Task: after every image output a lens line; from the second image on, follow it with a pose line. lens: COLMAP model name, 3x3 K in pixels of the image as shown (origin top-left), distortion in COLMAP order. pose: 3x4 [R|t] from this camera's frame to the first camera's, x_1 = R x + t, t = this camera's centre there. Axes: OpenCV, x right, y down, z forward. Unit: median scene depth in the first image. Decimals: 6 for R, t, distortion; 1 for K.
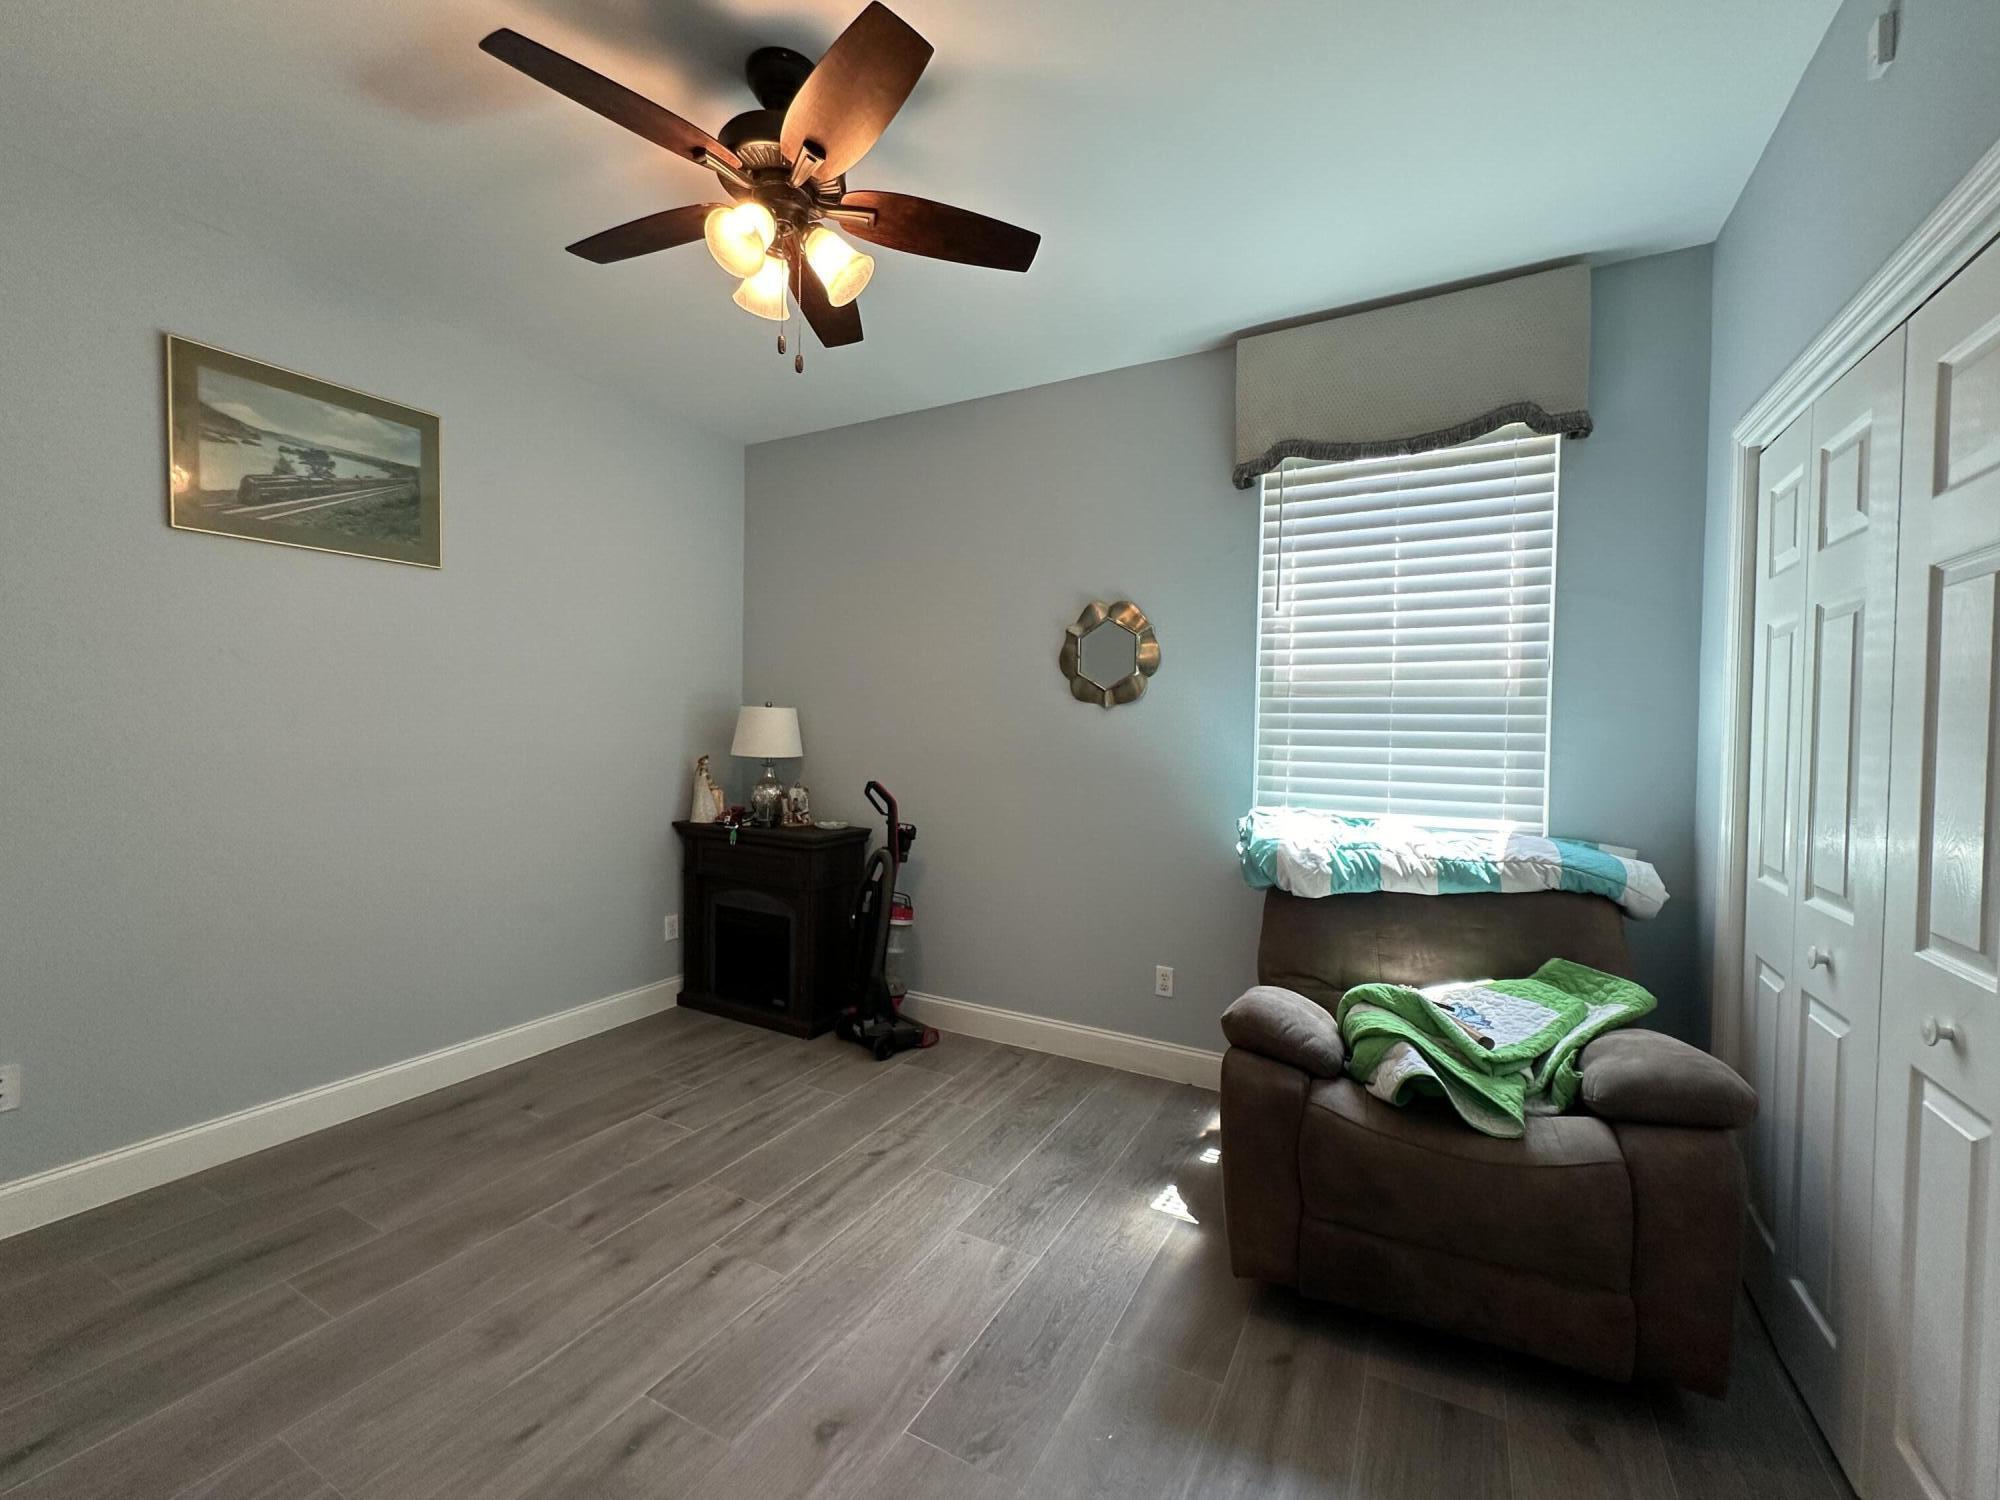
lens RADIAL K [[813.2, 0, 999.3], [0, 813.2, 750.5], [0, 0, 1]] dist [-0.003558, 0.001088]
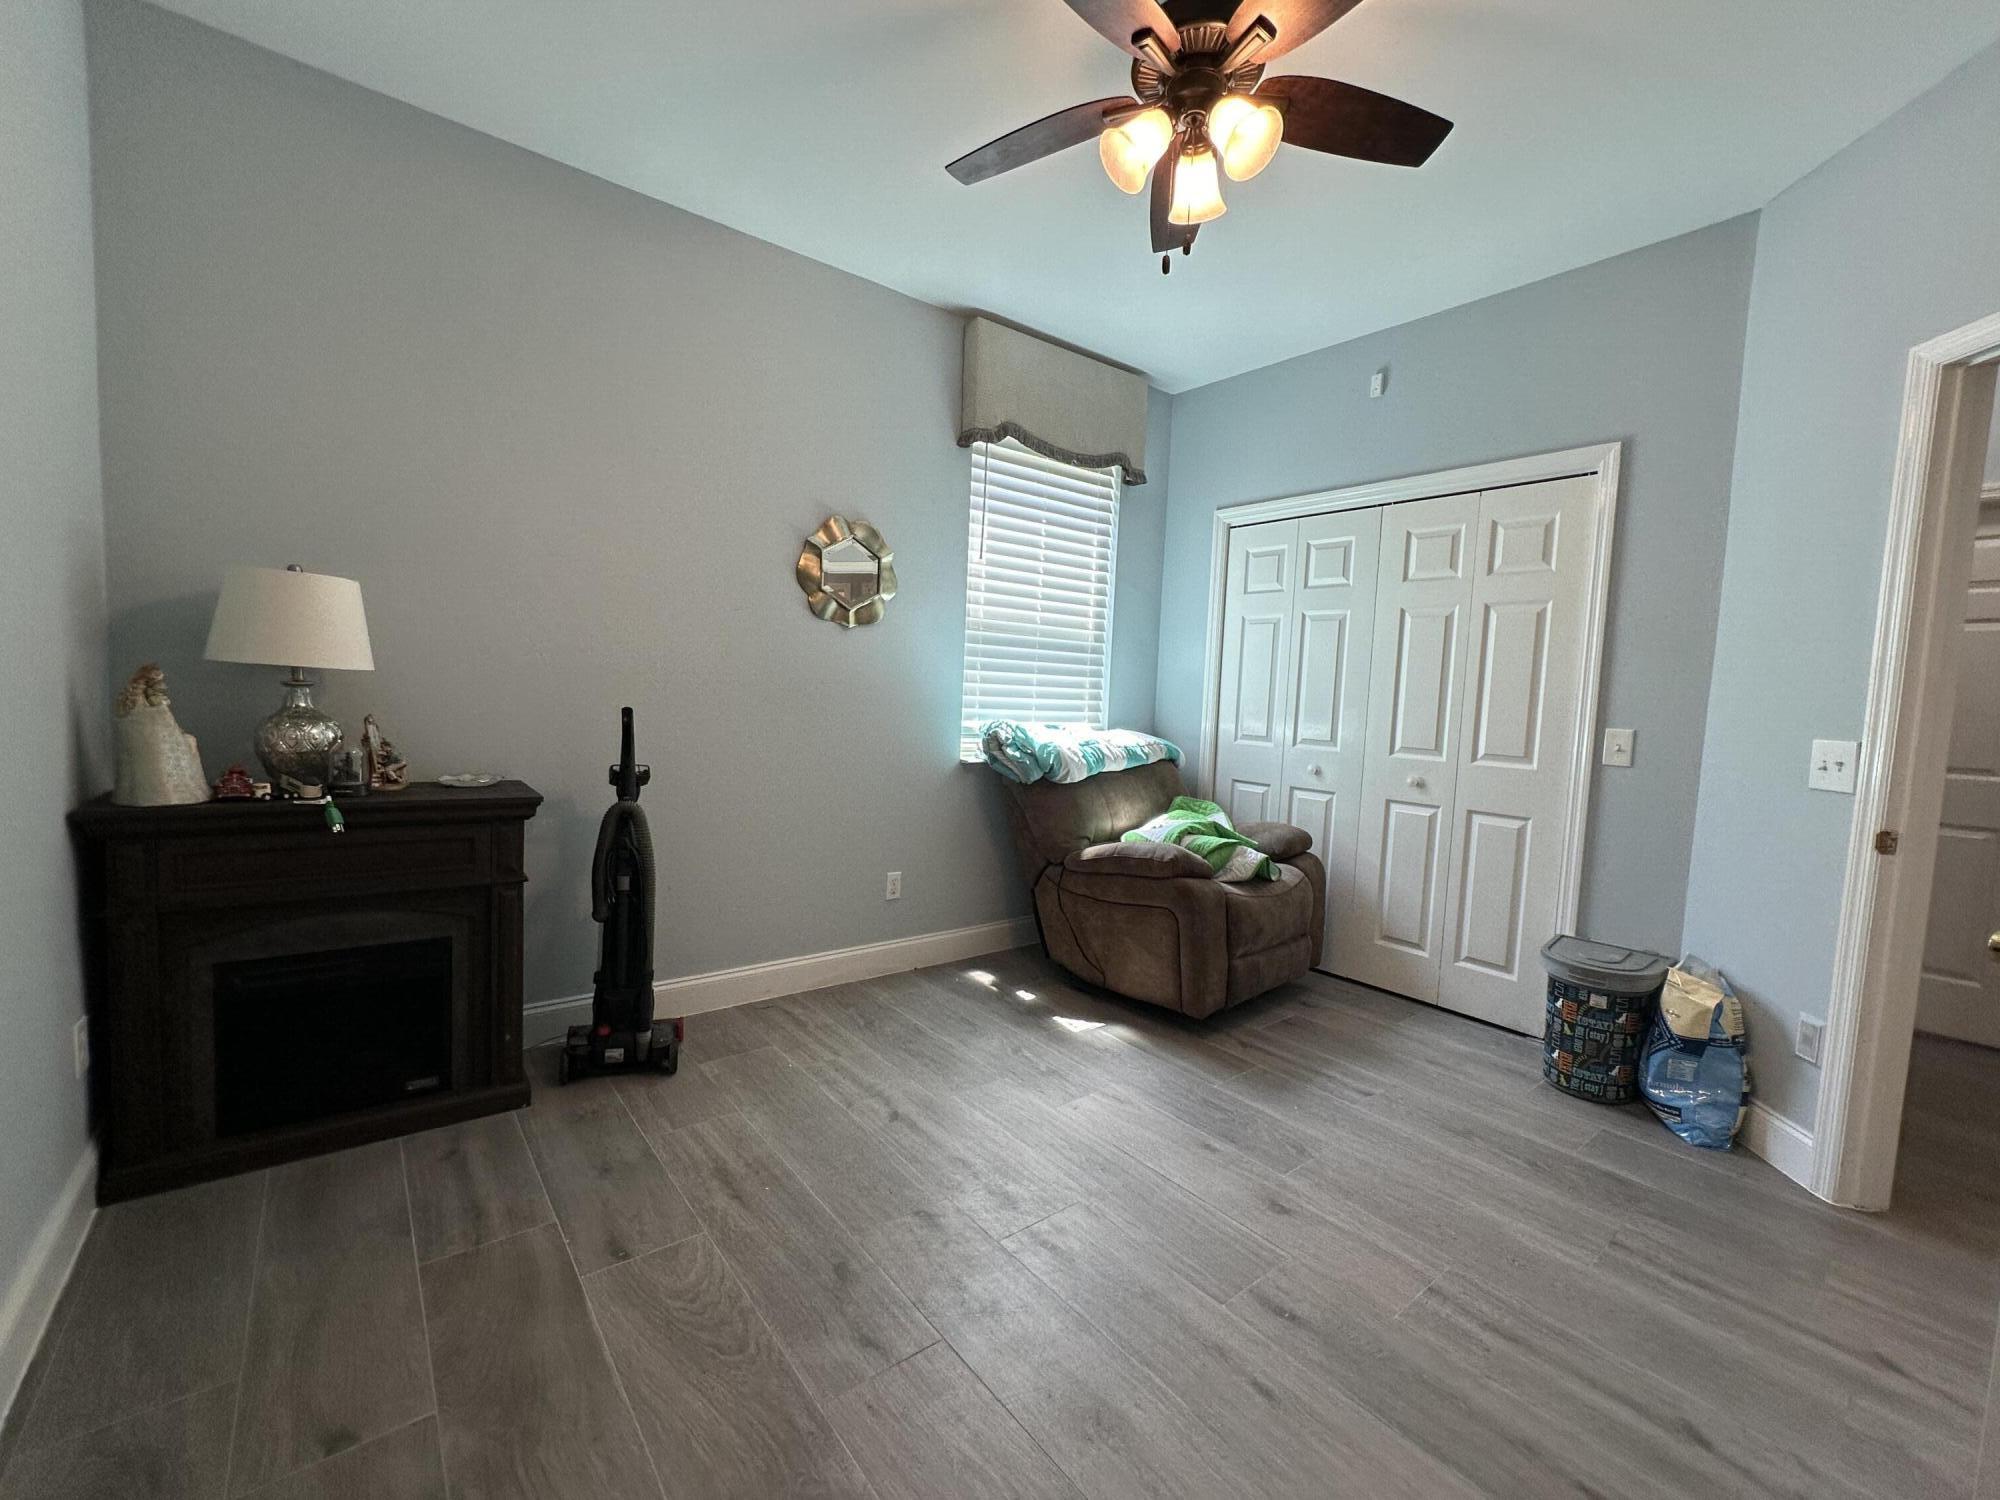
lens RADIAL K [[813.2, 0, 989.0], [0, 813.2, 750.4], [0, 0, 1]] dist [-0.003558, 0.001088]
pose [[0.408860, -0.064083, 0.910344, -0.800646], [-0.011169, 0.997105, 0.075207, 0.022258], [-0.912529, -0.040917, 0.406961, 0.497025]]
